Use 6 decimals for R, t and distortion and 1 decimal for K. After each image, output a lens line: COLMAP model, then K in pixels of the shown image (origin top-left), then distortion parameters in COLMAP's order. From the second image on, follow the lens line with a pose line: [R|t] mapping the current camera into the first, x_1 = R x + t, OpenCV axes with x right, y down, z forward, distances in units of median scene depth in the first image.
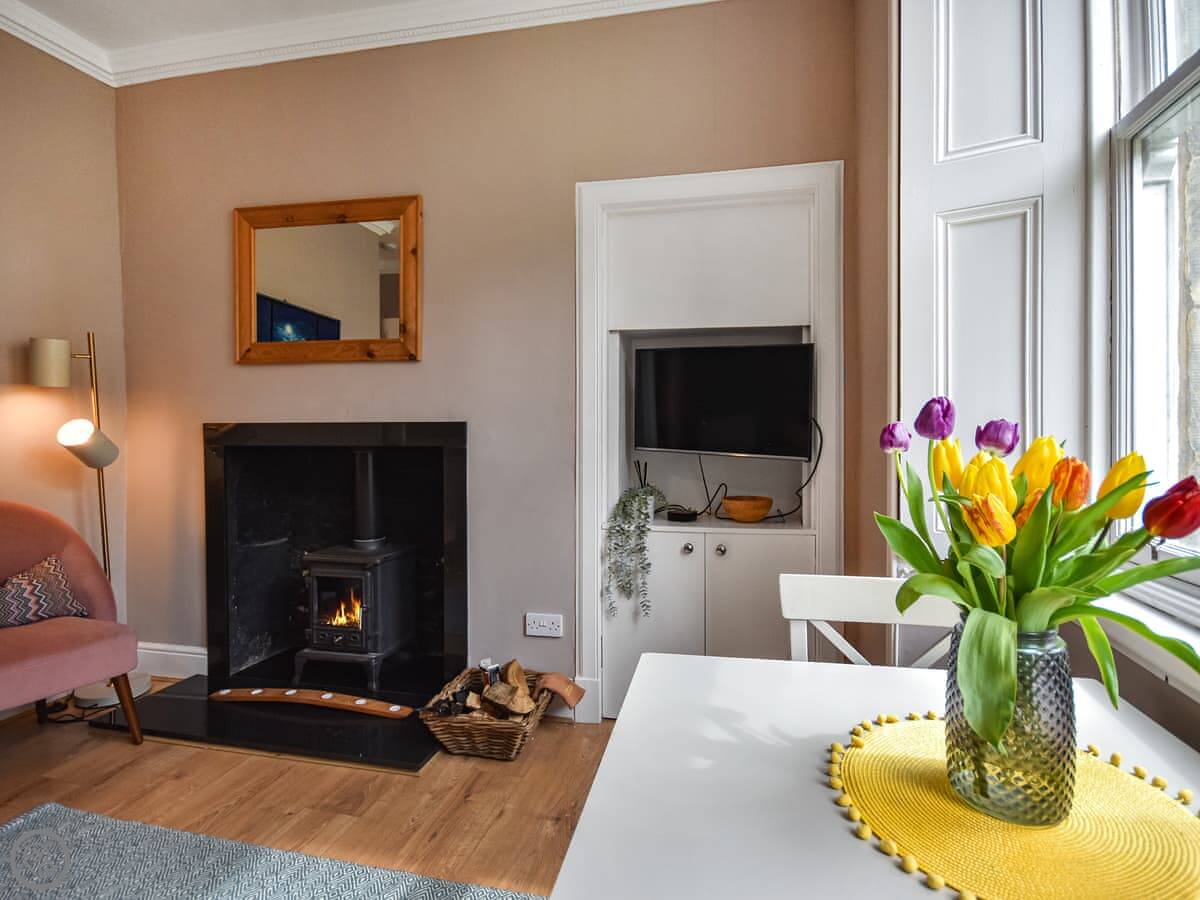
lens RADIAL K [[587.6, 0, 645.0], [0, 587.6, 425.5], [0, 0, 1]] dist [0.000828, 0.000907]
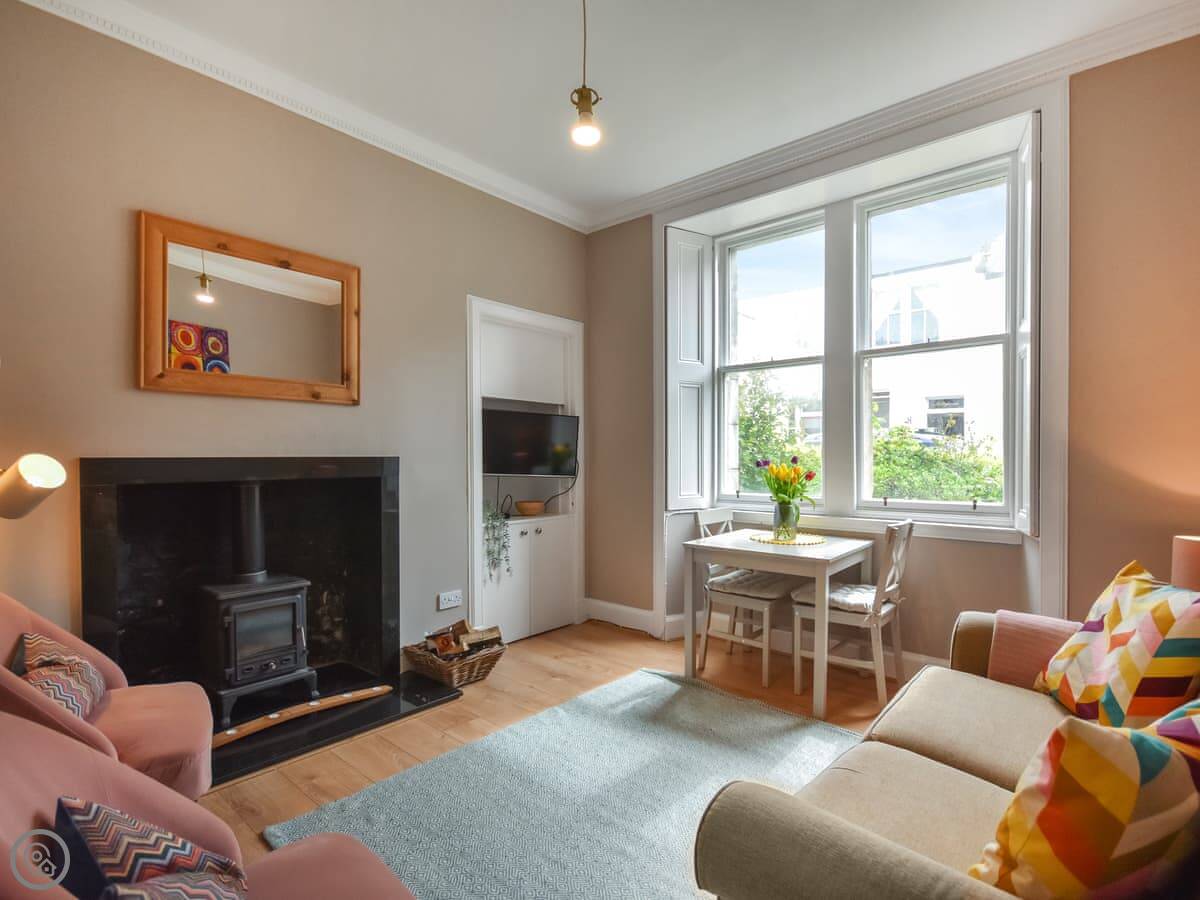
lens RADIAL K [[596.5, 0, 597.8], [0, 596.5, 454.9], [0, 0, 1]] dist [0.000994, -0.000225]
pose [[0.497138, 0.003624, 0.867664, -1.263596], [-0.002054, 0.999993, -0.003000, -0.007538], [-0.867669, -0.000291, 0.497143, -0.025551]]
